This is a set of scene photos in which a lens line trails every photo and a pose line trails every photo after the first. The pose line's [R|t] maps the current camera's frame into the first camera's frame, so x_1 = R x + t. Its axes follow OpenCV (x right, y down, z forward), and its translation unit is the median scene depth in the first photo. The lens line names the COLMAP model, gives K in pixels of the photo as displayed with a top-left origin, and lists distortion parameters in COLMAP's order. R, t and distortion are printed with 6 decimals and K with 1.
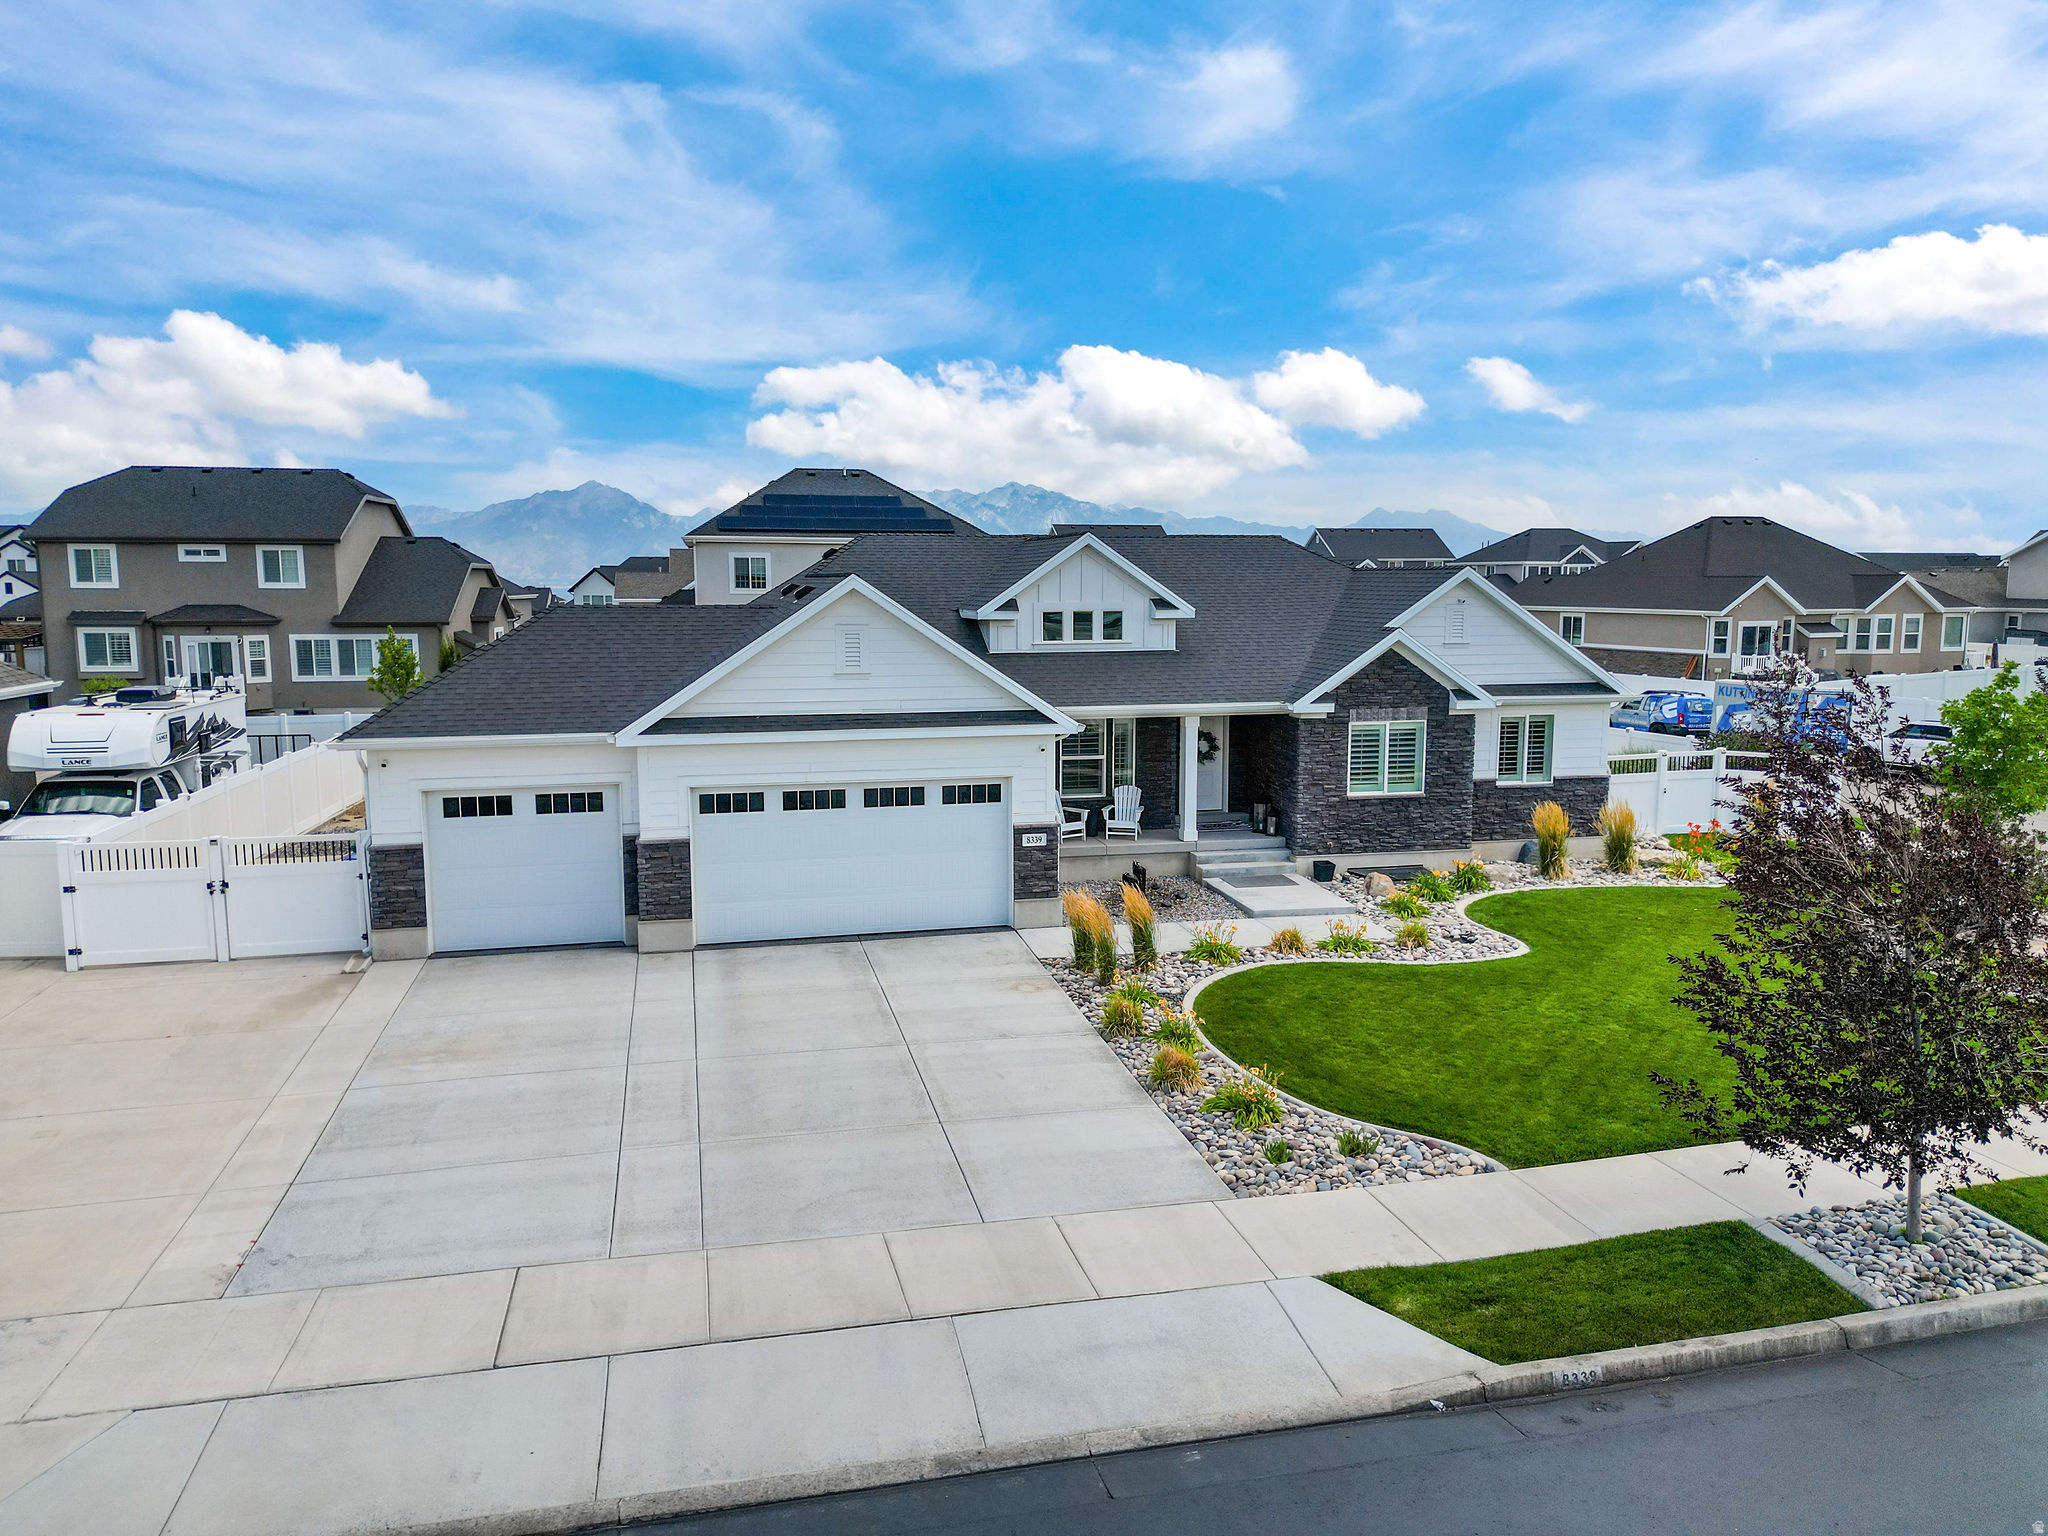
lens RADIAL K [[1432.3, 0, 1020.4], [0, 1432.3, 751.5], [0, 0, 1]] dist [0.065600, -0.056884]
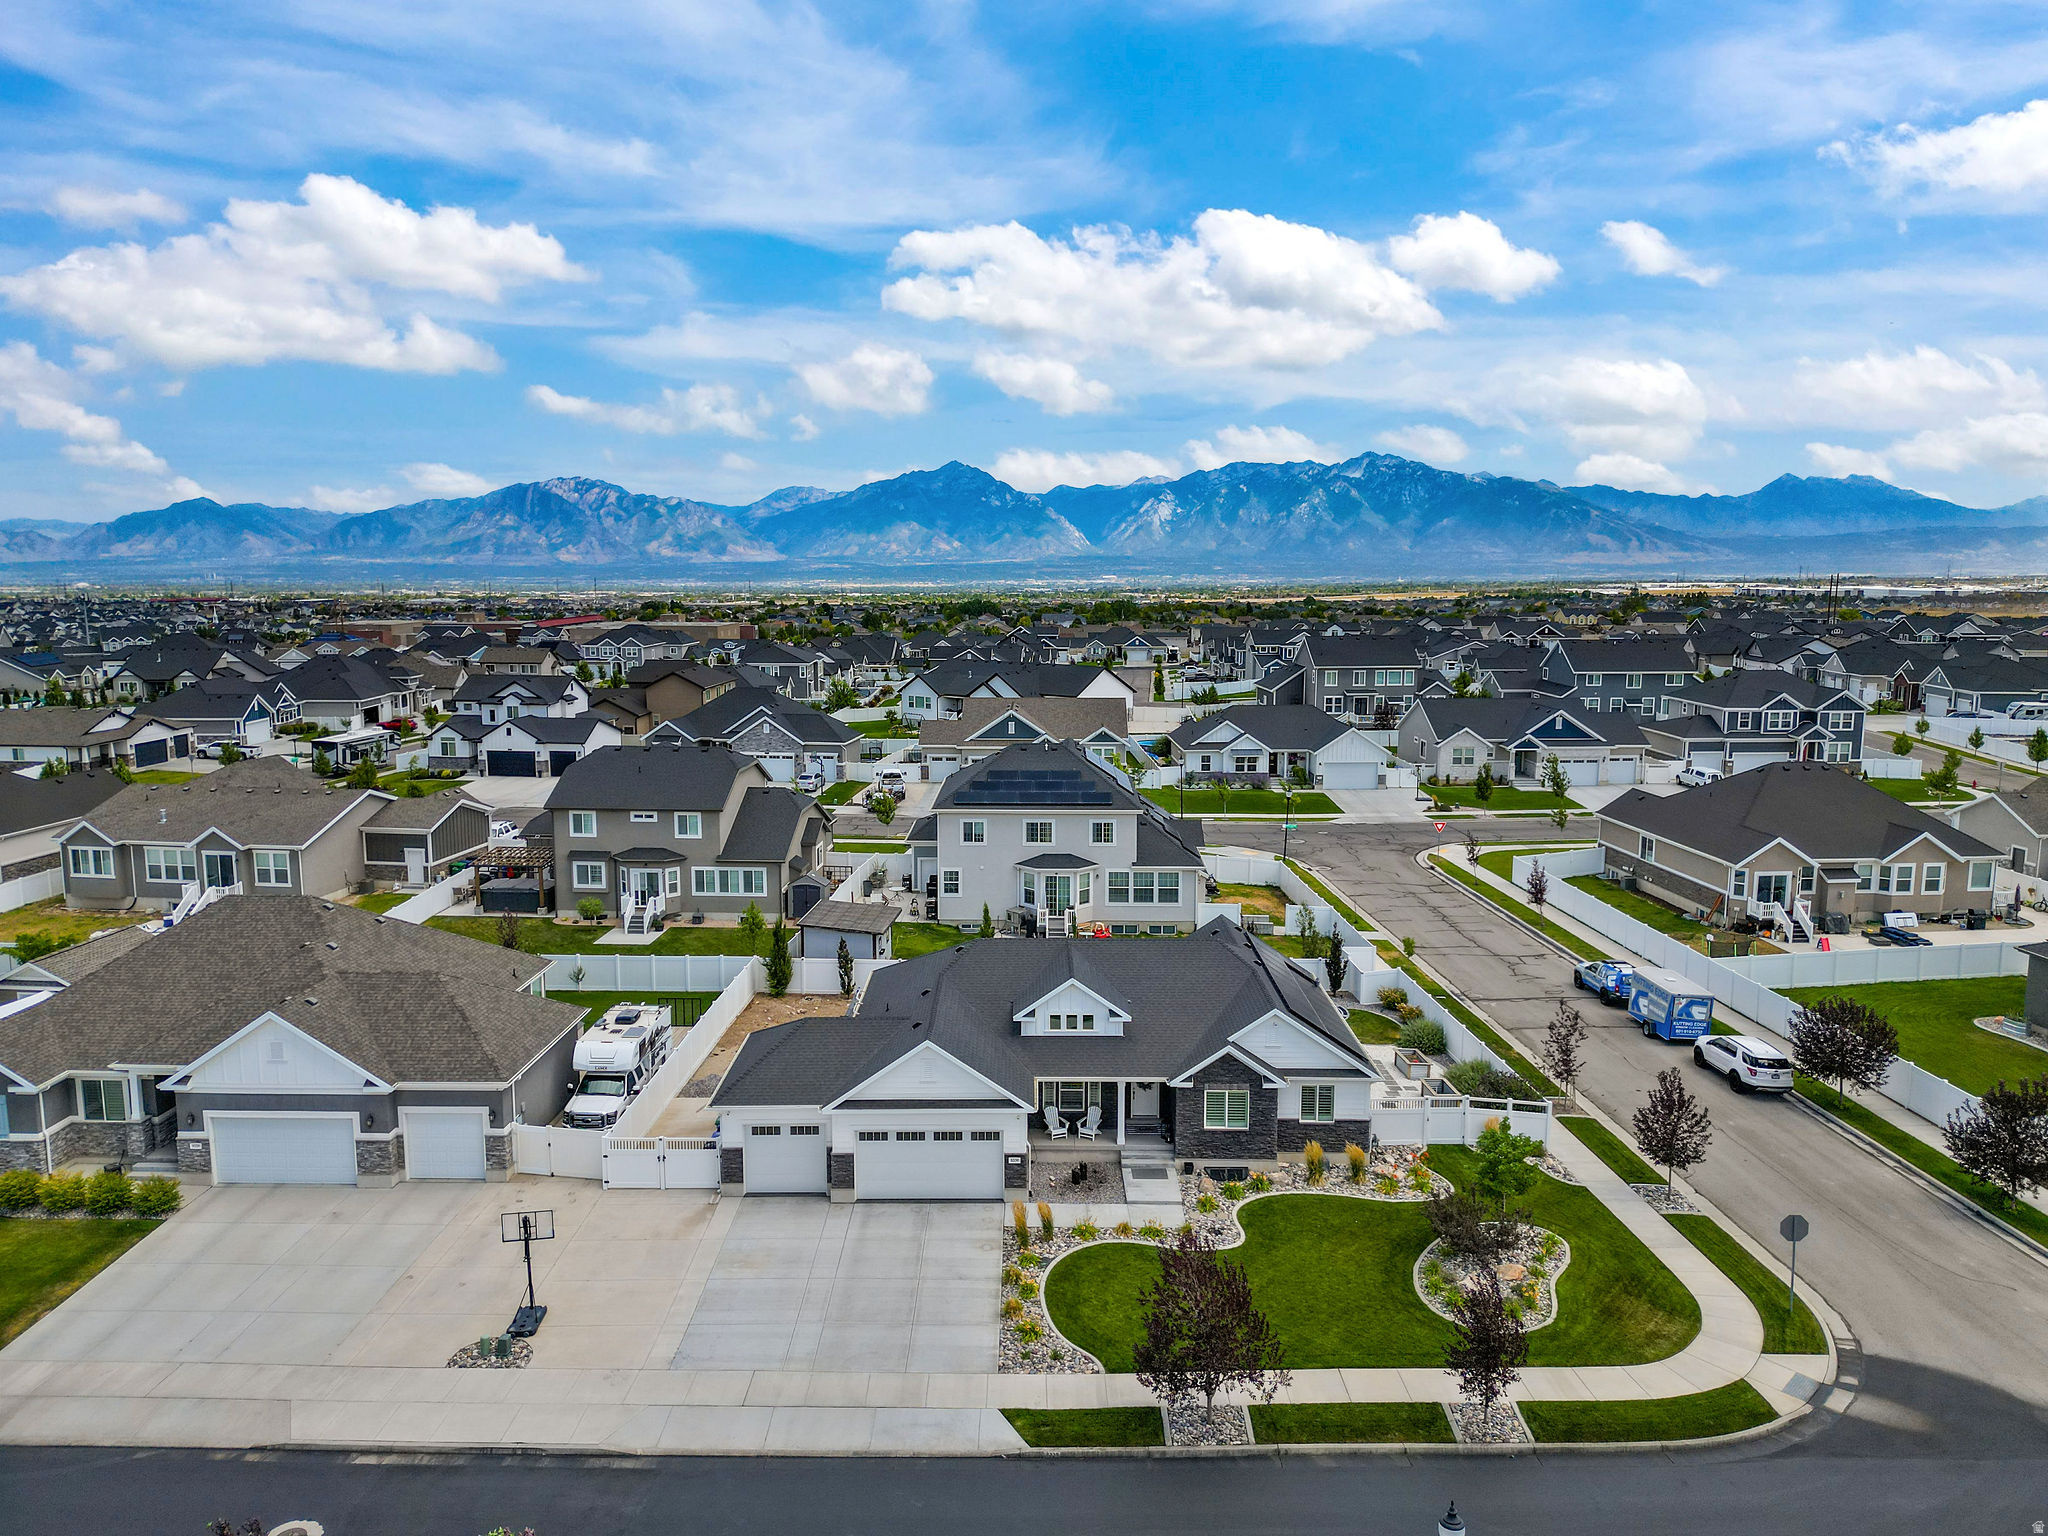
lens RADIAL K [[1432.3, 0, 1025.4], [0, 1432.3, 733.0], [0, 0, 1]] dist [0.065600, -0.056884]
pose [[0.972442, 0.029360, -0.231289, 0.529973], [-0.028734, 0.999569, 0.006076, -0.617847], [0.231368, 0.000737, 0.972866, -1.117819]]
